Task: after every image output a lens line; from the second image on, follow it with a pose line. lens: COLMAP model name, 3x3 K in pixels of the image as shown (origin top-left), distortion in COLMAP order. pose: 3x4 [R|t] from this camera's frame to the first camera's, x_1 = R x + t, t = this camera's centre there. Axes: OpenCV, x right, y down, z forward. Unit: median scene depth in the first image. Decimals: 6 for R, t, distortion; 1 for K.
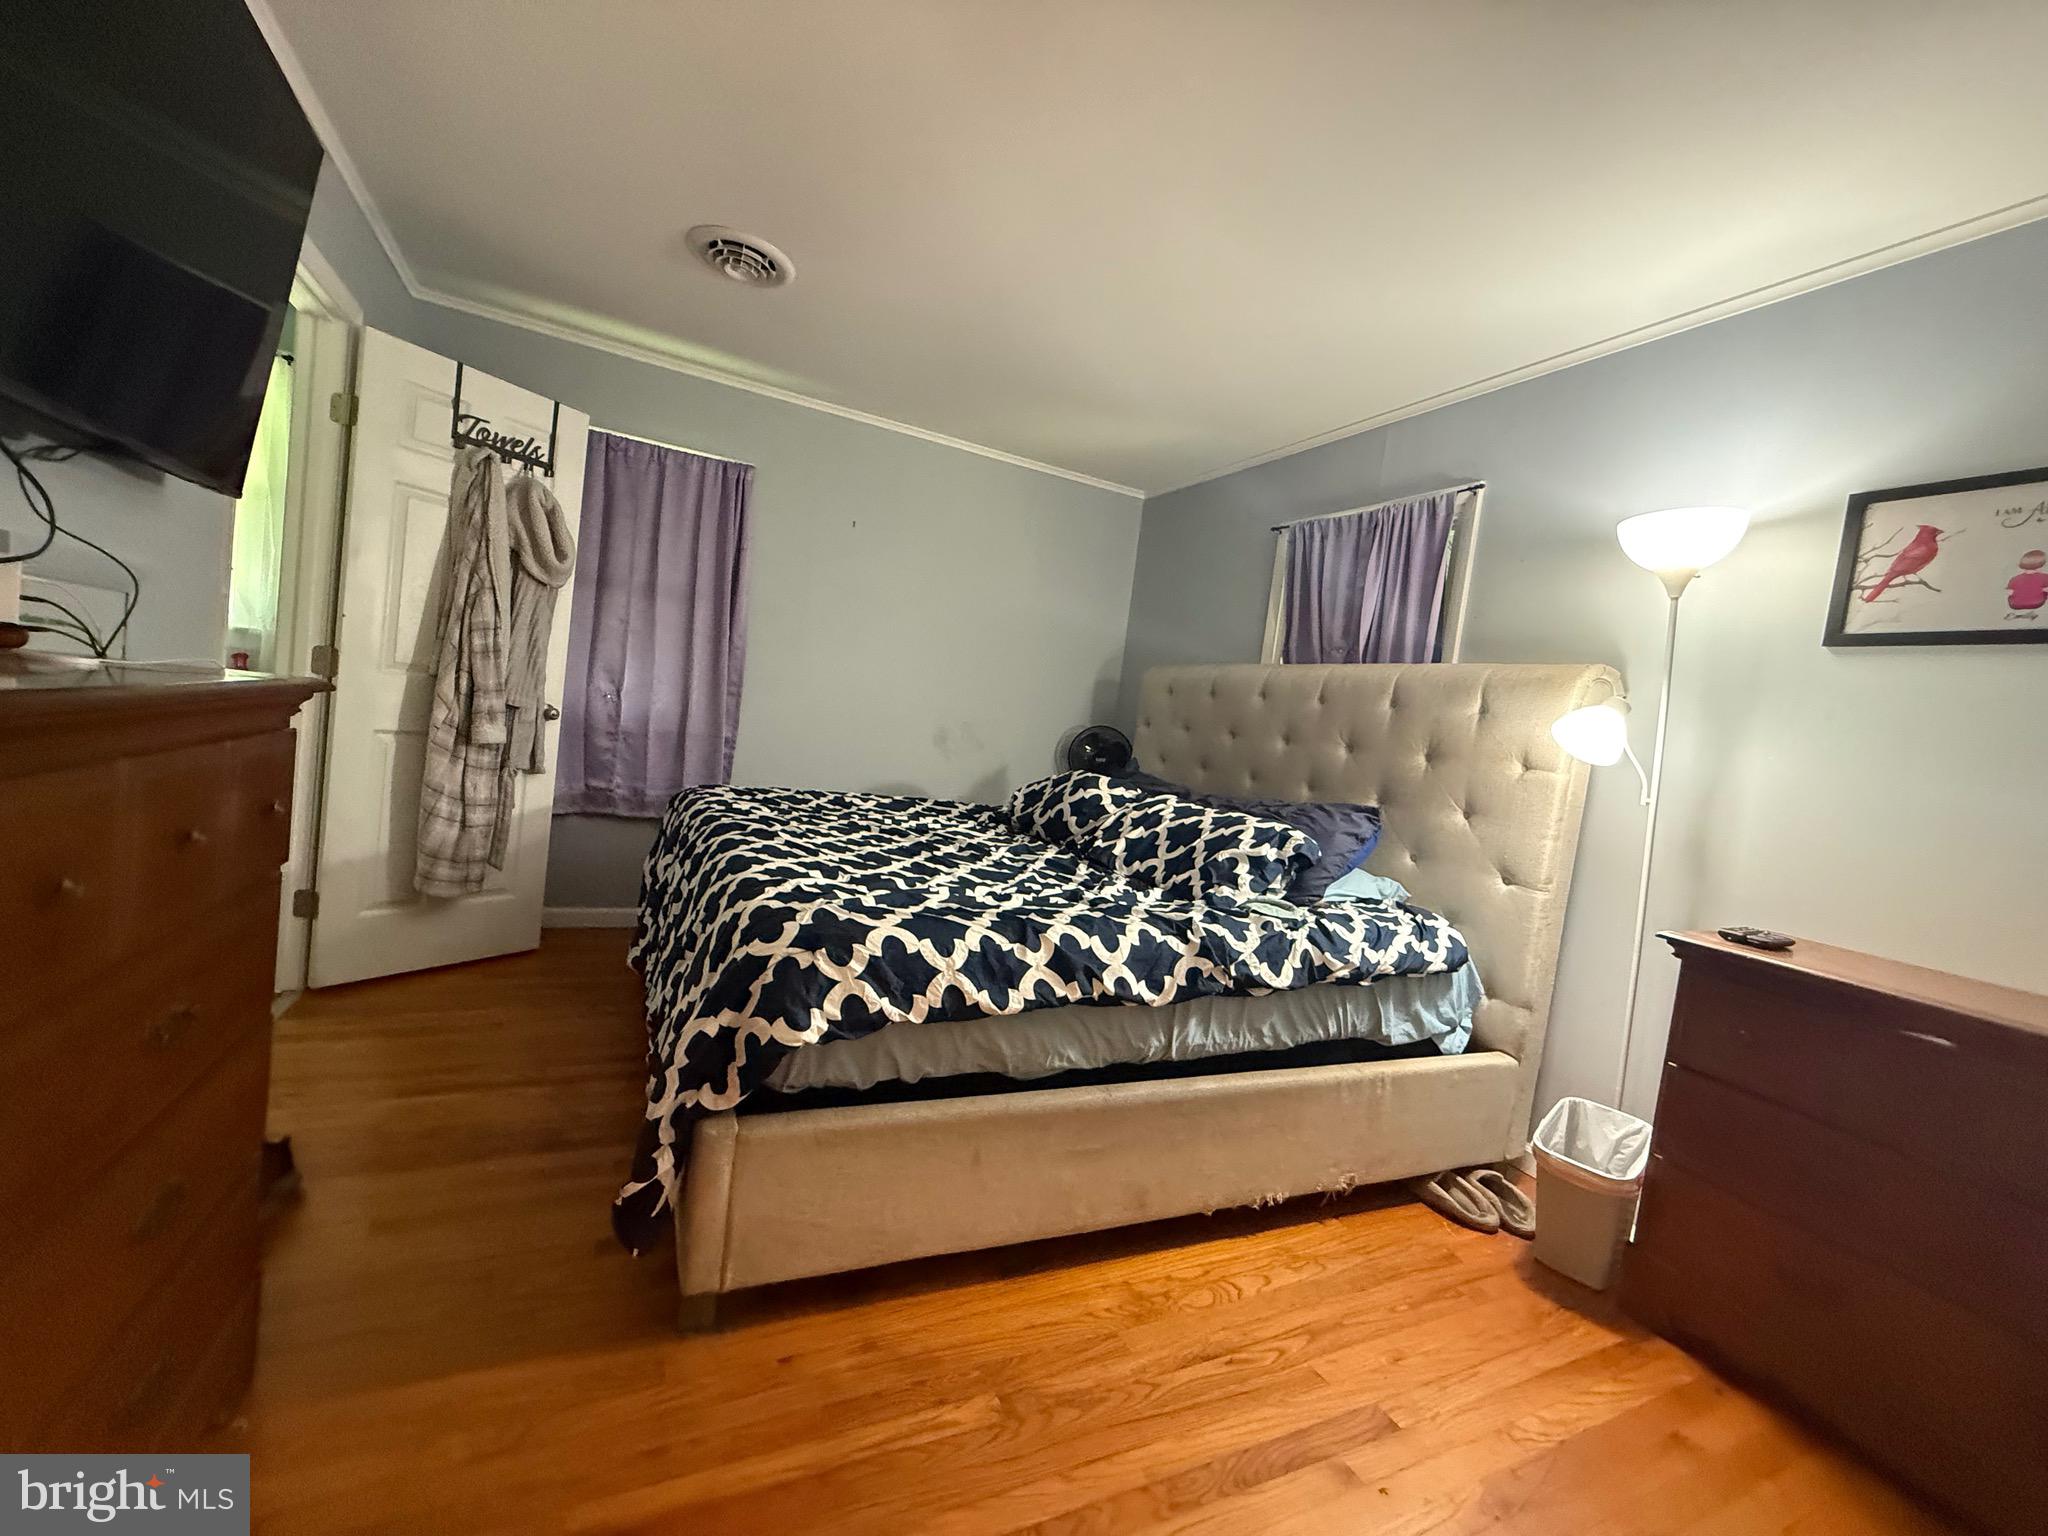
lens RADIAL K [[817.9, 0, 1012.6], [0, 817.9, 763.2], [0, 0, 1]] dist [-0.000101, -0.000379]
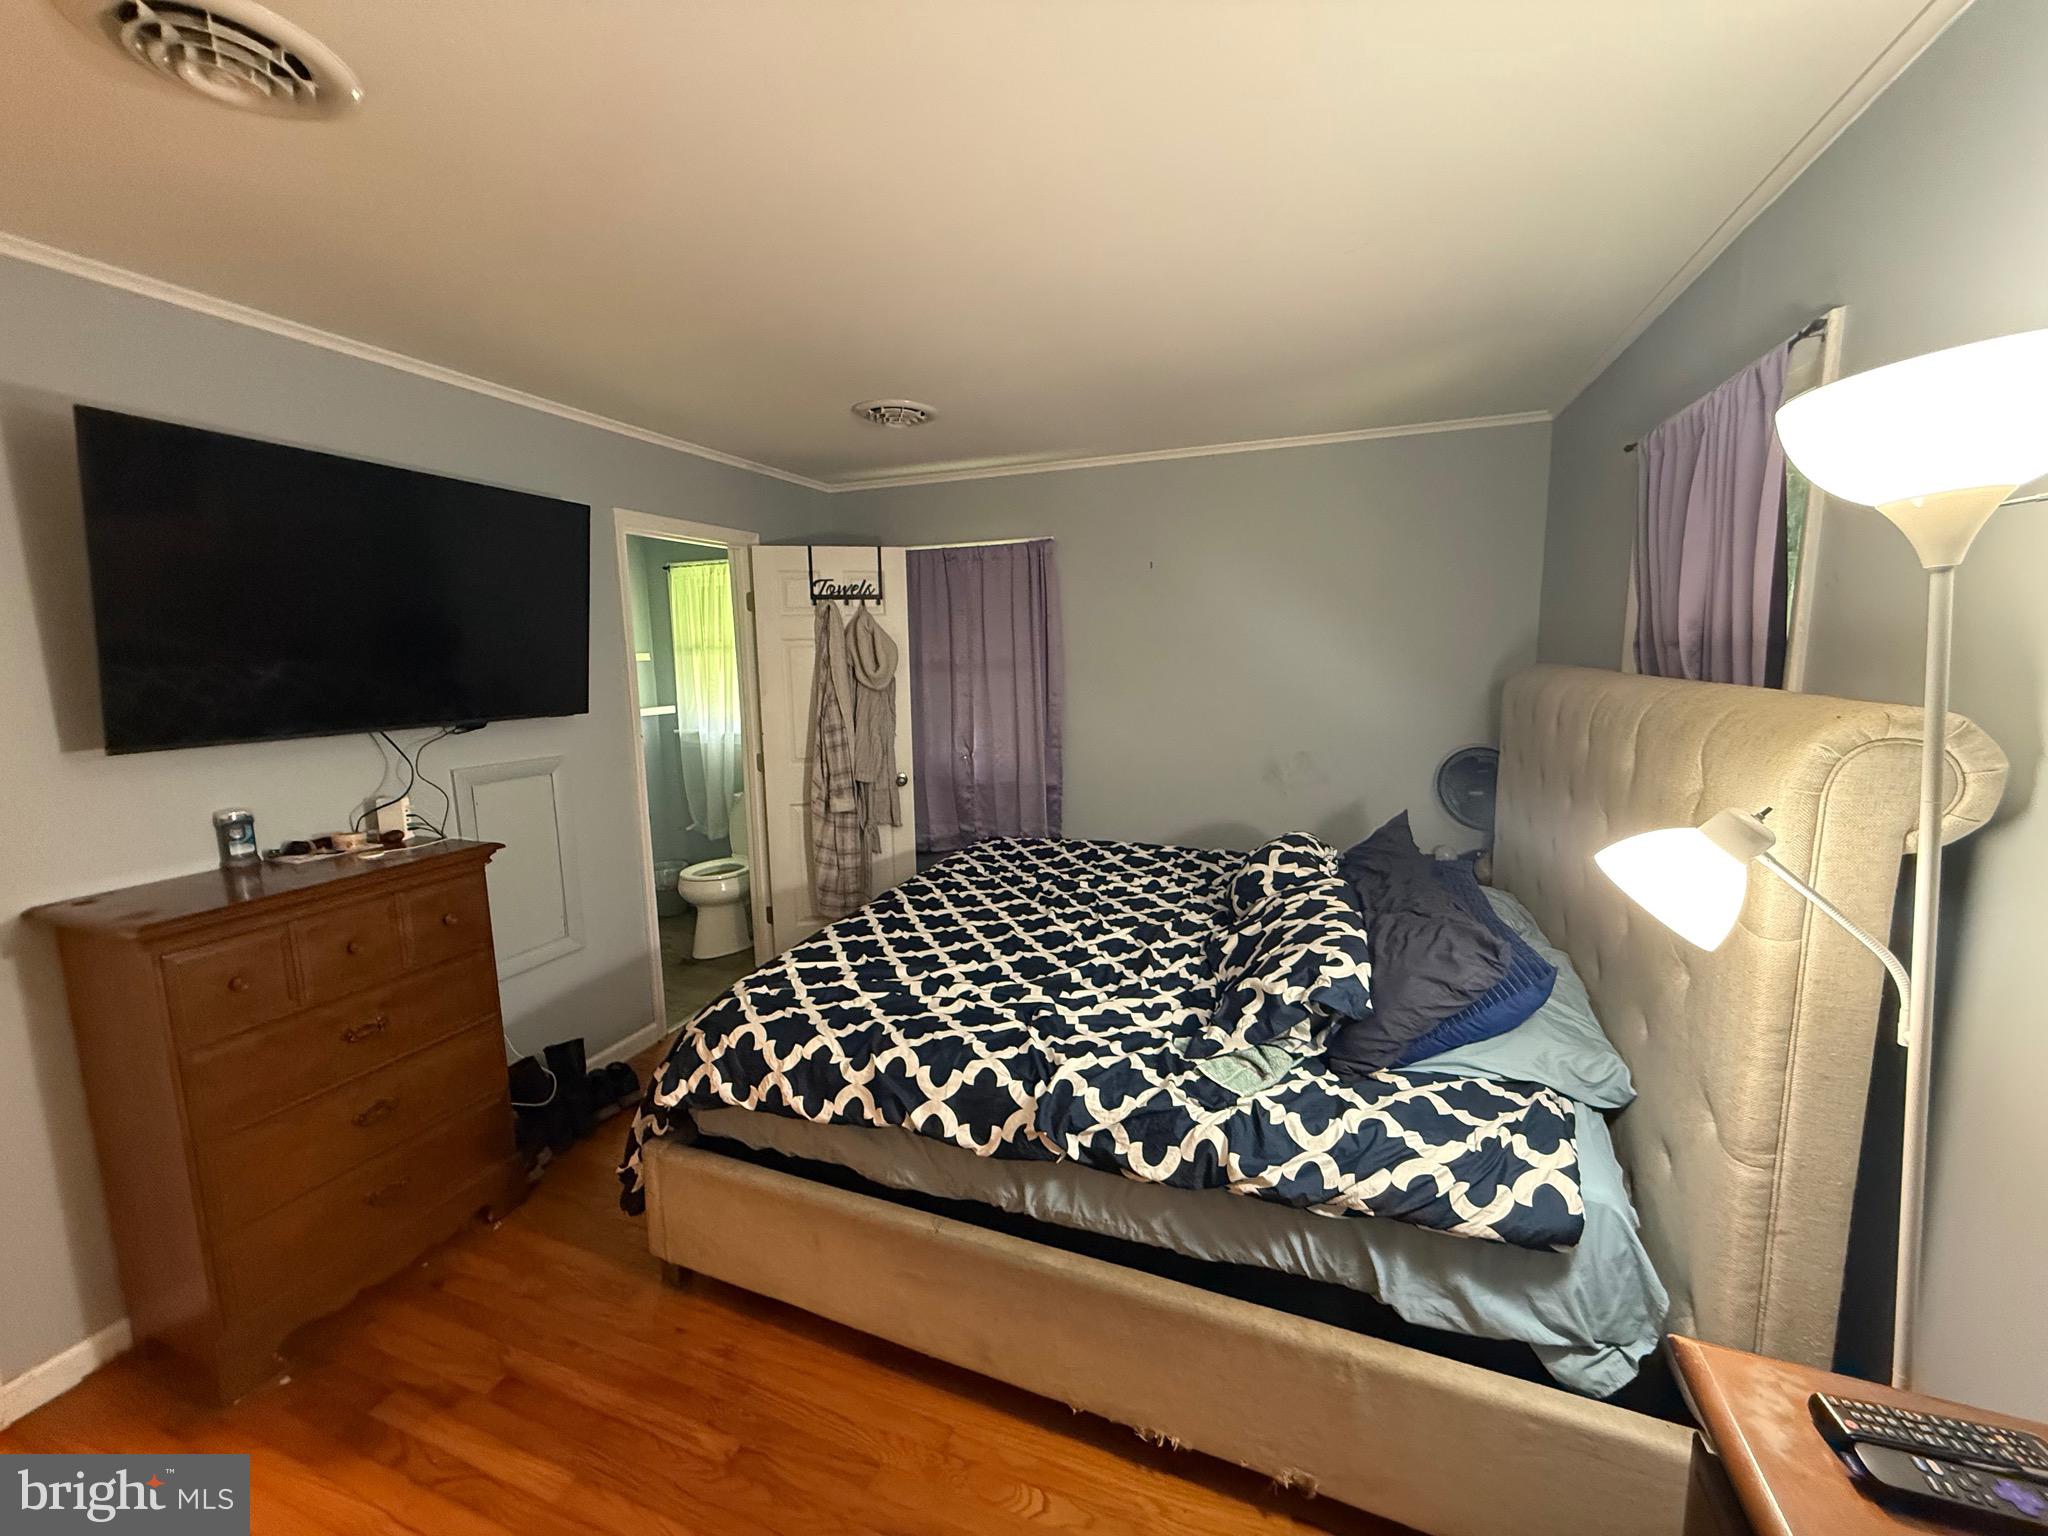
lens RADIAL K [[817.9, 0, 1015.5], [0, 817.9, 763.0], [0, 0, 1]] dist [-0.000101, -0.000379]
pose [[0.677456, -0.034513, -0.734753, 0.601654], [0.061313, 0.998072, 0.009650, -0.104182], [0.733004, -0.051587, 0.678266, 0.278795]]
